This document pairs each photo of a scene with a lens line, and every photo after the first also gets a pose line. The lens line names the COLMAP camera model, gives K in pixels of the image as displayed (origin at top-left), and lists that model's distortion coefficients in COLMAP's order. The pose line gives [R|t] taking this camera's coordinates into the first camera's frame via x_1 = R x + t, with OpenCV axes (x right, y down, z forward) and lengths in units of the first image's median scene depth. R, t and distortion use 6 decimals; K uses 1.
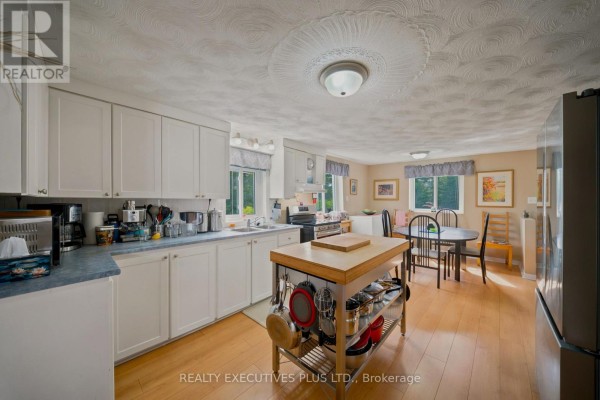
lens RADIAL K [[216.1, 0, 299.4], [0, 216.1, 201.8], [0, 0, 1]] dist [-0.001931, -0.000118]
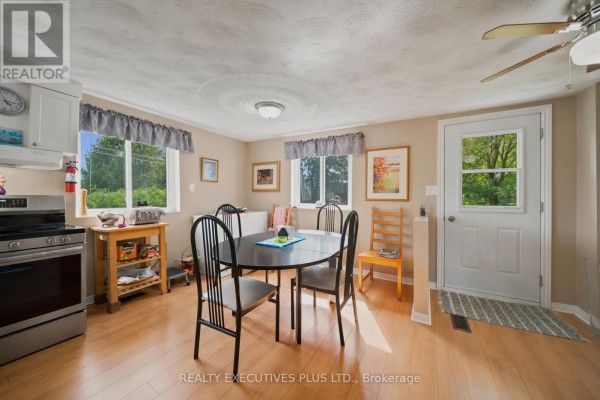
lens RADIAL K [[216.1, 0, 300.0], [0, 216.1, 199.0], [0, 0, 1]] dist [-0.001931, -0.000118]
pose [[0.976392, 0.007470, 0.215879, 0.454317], [-0.007654, 0.999971, 0.000015, 0.019841], [-0.215873, -0.001667, 0.976420, 0.362039]]
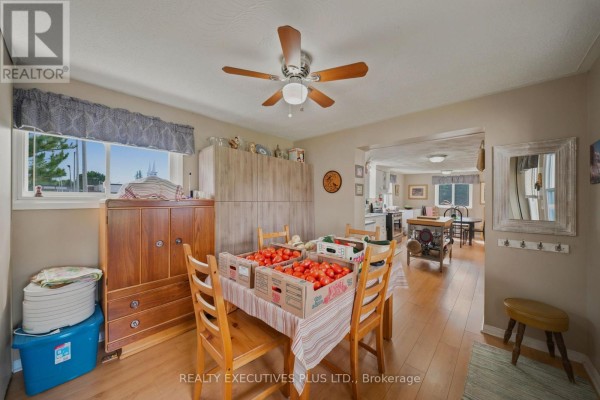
lens RADIAL K [[216.1, 0, 303.4], [0, 216.1, 197.7], [0, 0, 1]] dist [-0.001931, -0.000118]
pose [[0.999970, 0.002603, 0.007300, -0.479661], [-0.002562, 0.999981, -0.005655, -0.008796], [-0.007315, 0.005637, 0.999957, -0.561227]]
